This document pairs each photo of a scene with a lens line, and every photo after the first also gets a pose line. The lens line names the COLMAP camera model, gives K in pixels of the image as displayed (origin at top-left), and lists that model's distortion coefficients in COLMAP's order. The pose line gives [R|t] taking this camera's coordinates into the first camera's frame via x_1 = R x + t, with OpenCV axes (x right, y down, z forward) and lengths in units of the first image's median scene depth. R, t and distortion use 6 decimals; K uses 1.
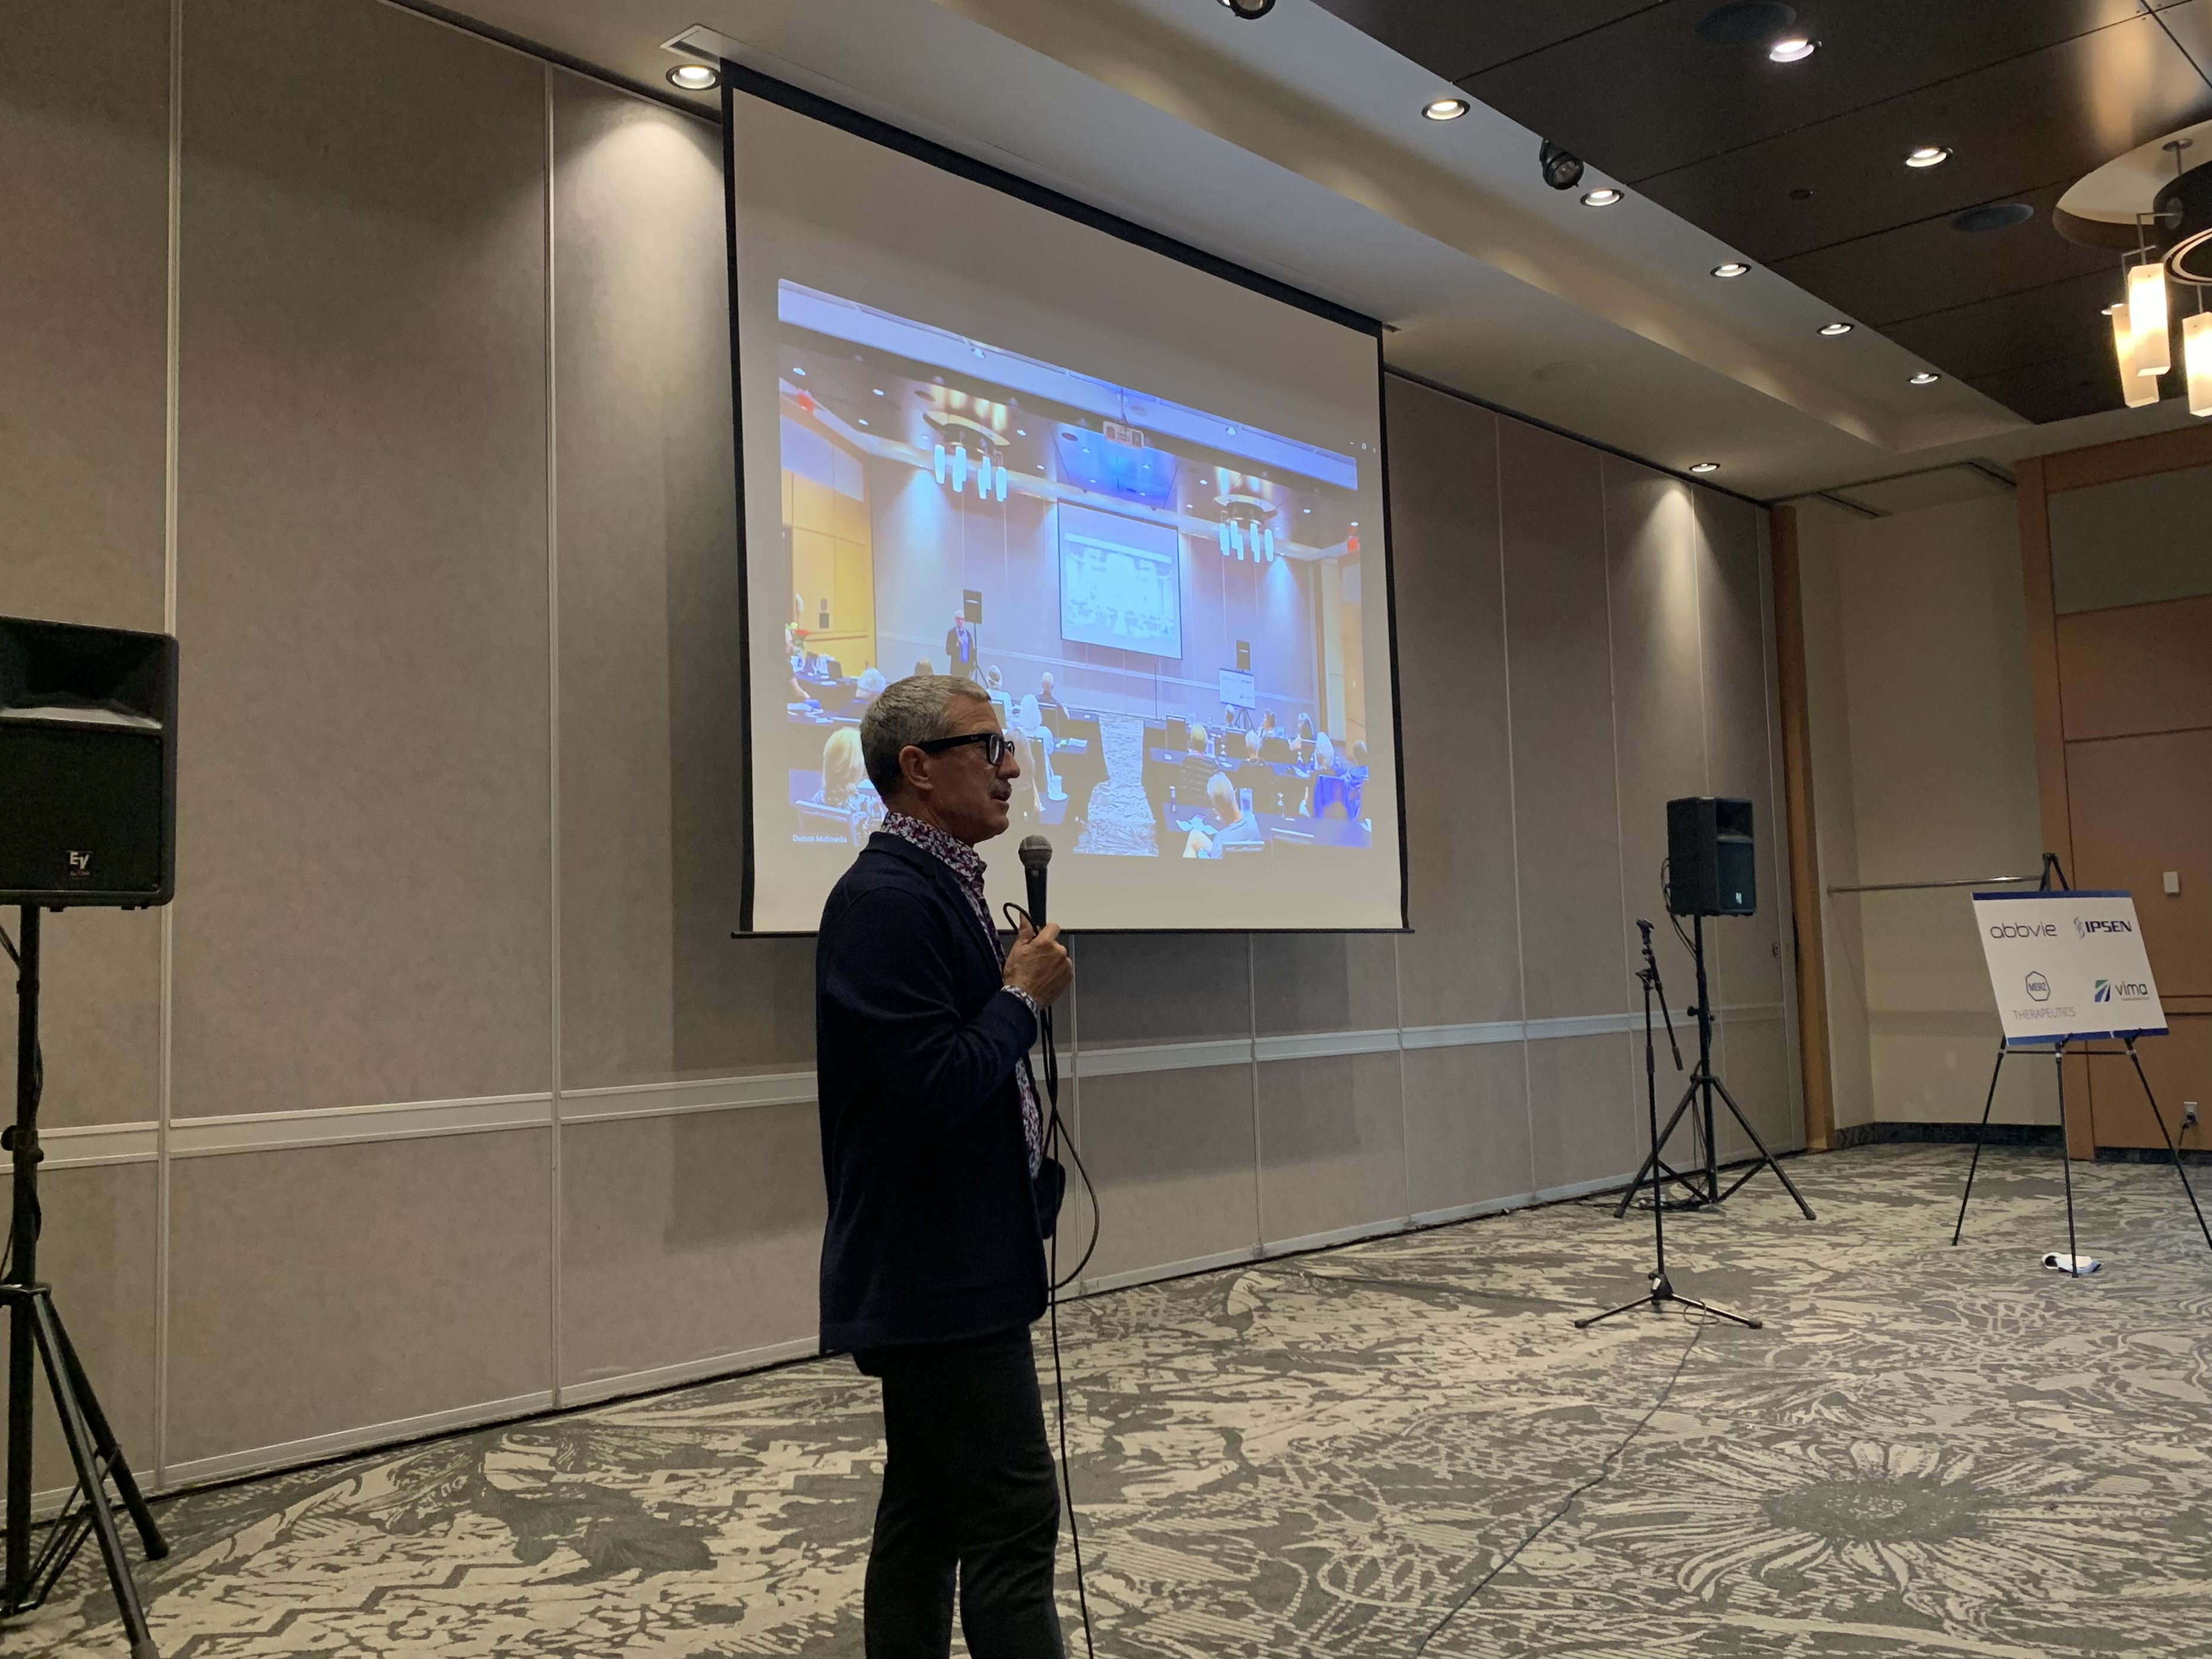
lens RADIAL K [[1952.2, 0, 1106.0], [0, 1952.2, 829.5], [0, 0, 1]] dist [0.151074, -0.211458]
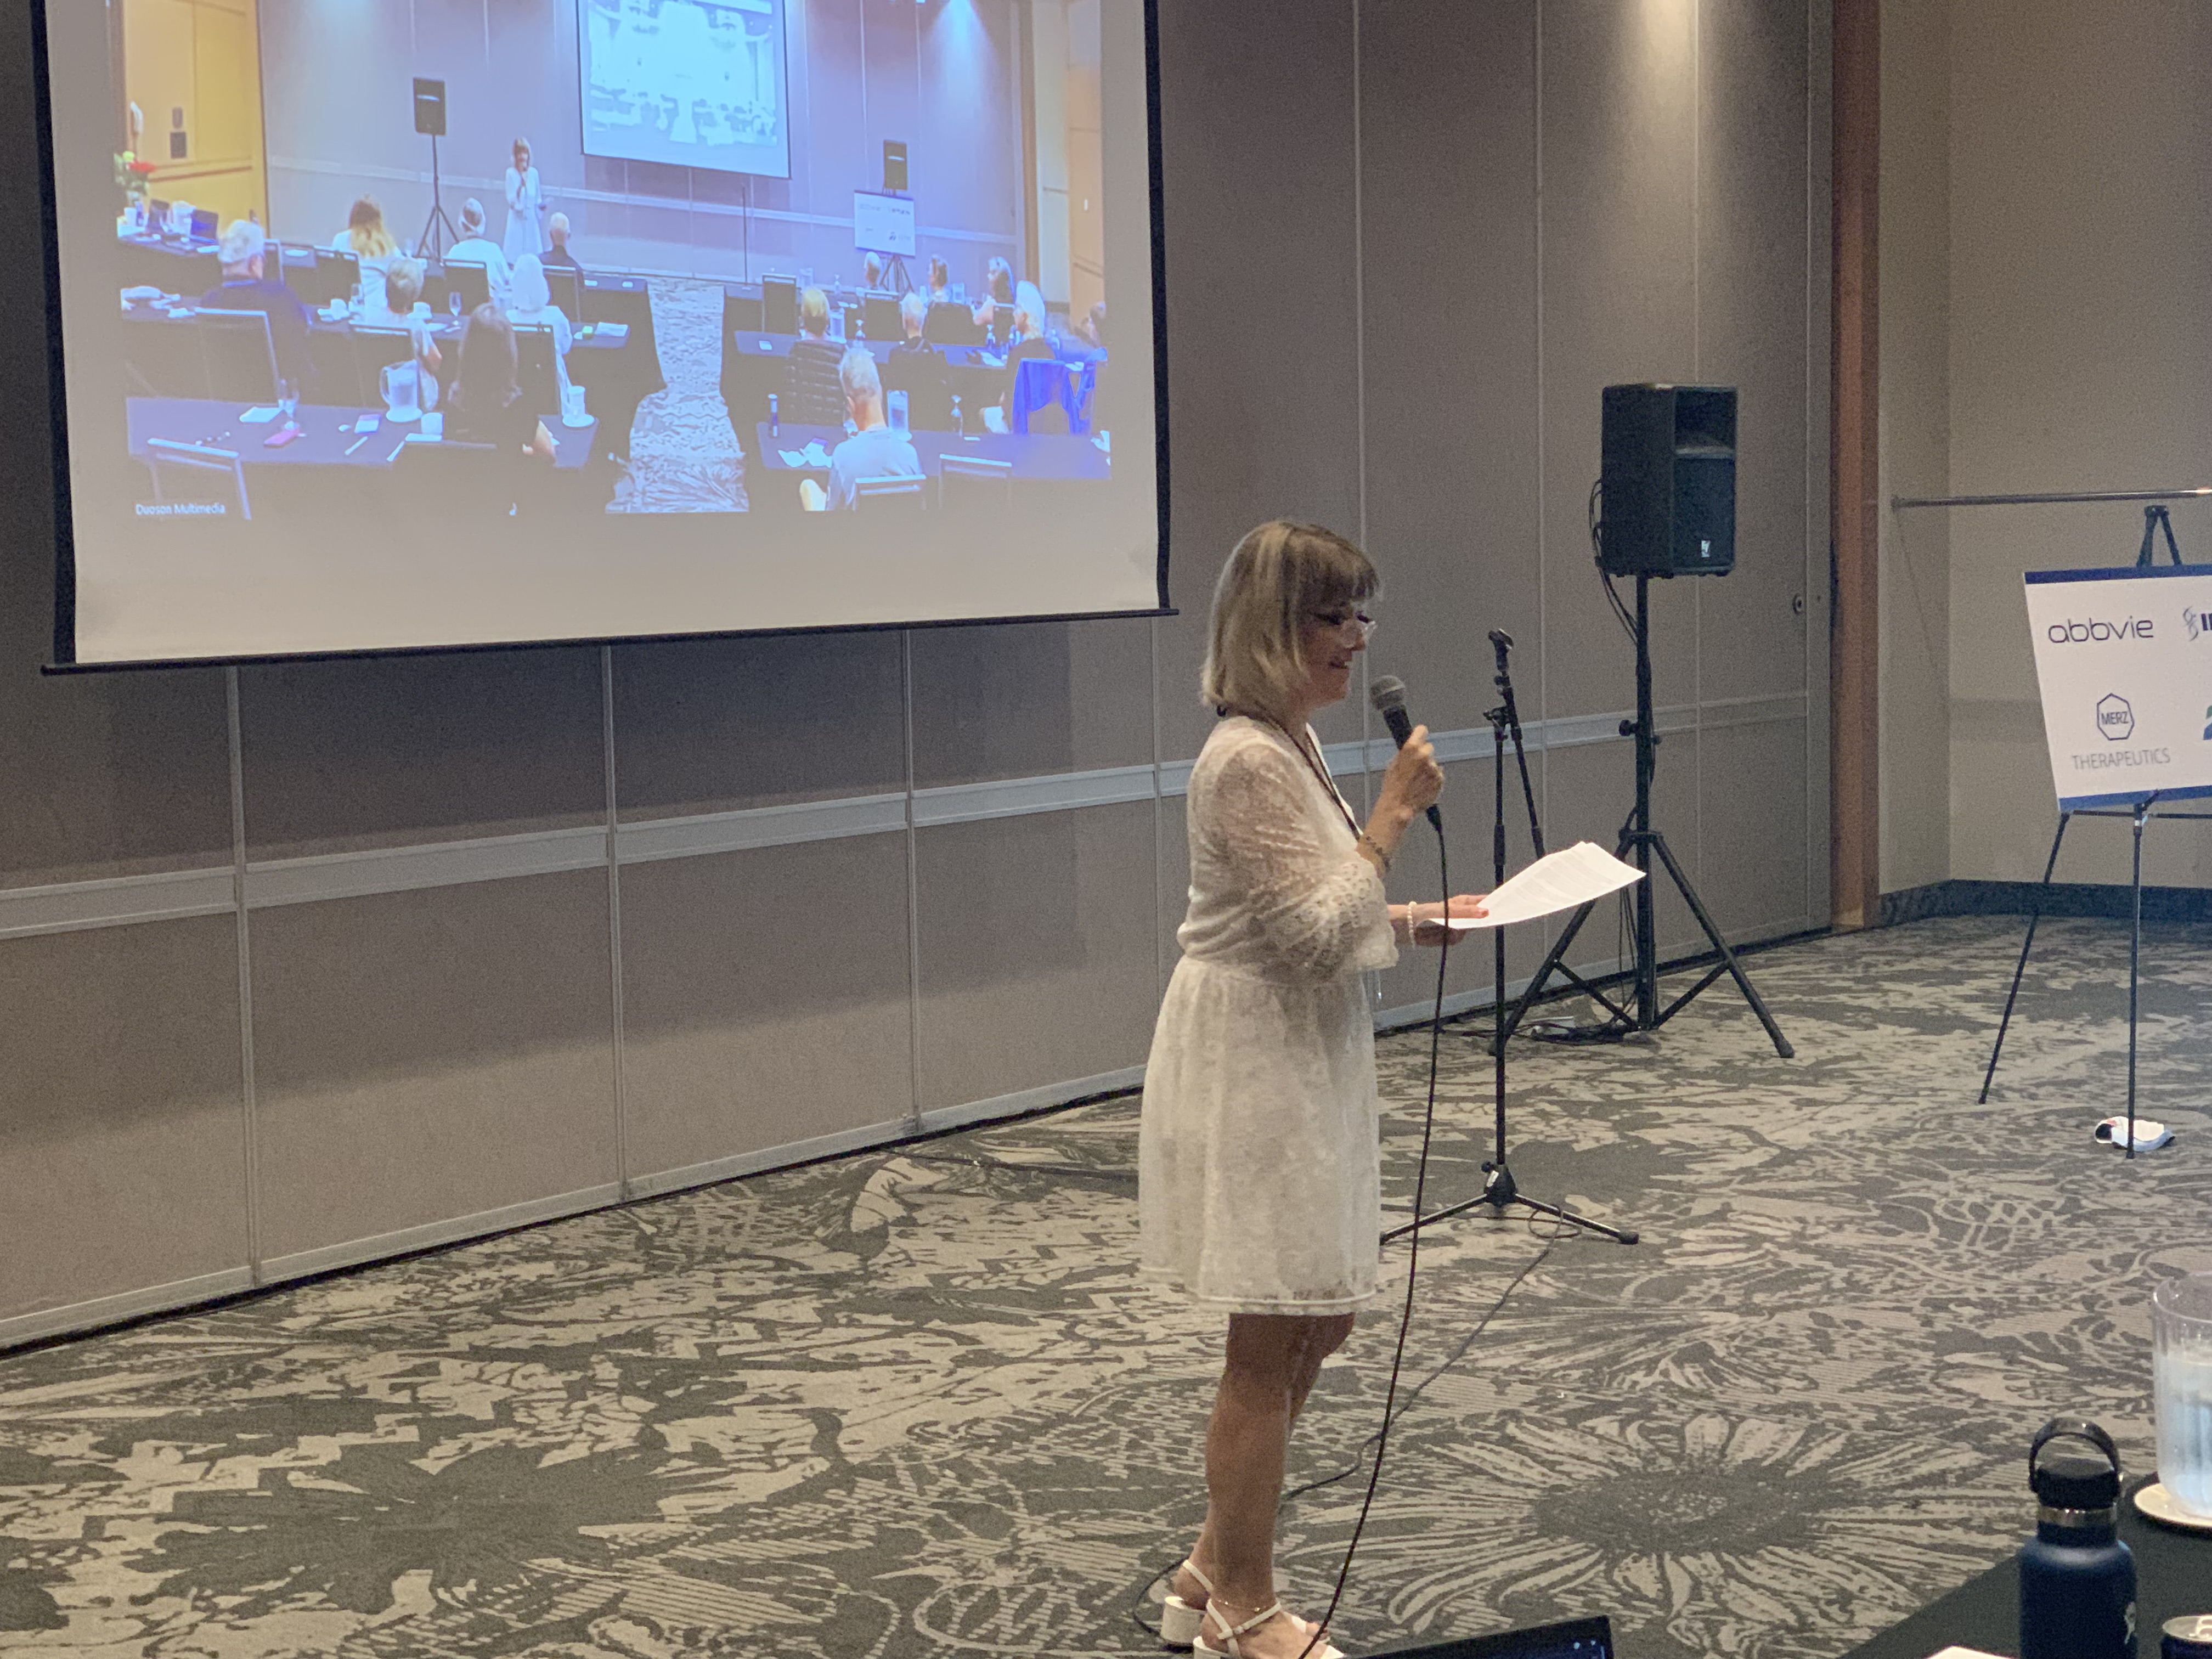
lens RADIAL K [[3989.0, 0, 1106.0], [0, 3989.0, 829.5], [0, 0, 1]] dist [0.340429, -0.857251]
pose [[0.996376, 0.001228, 0.085046, 0.038491], [-0.015758, 0.985250, 0.170393, -0.127518], [-0.083582, -0.171115, 0.981699, -0.324443]]
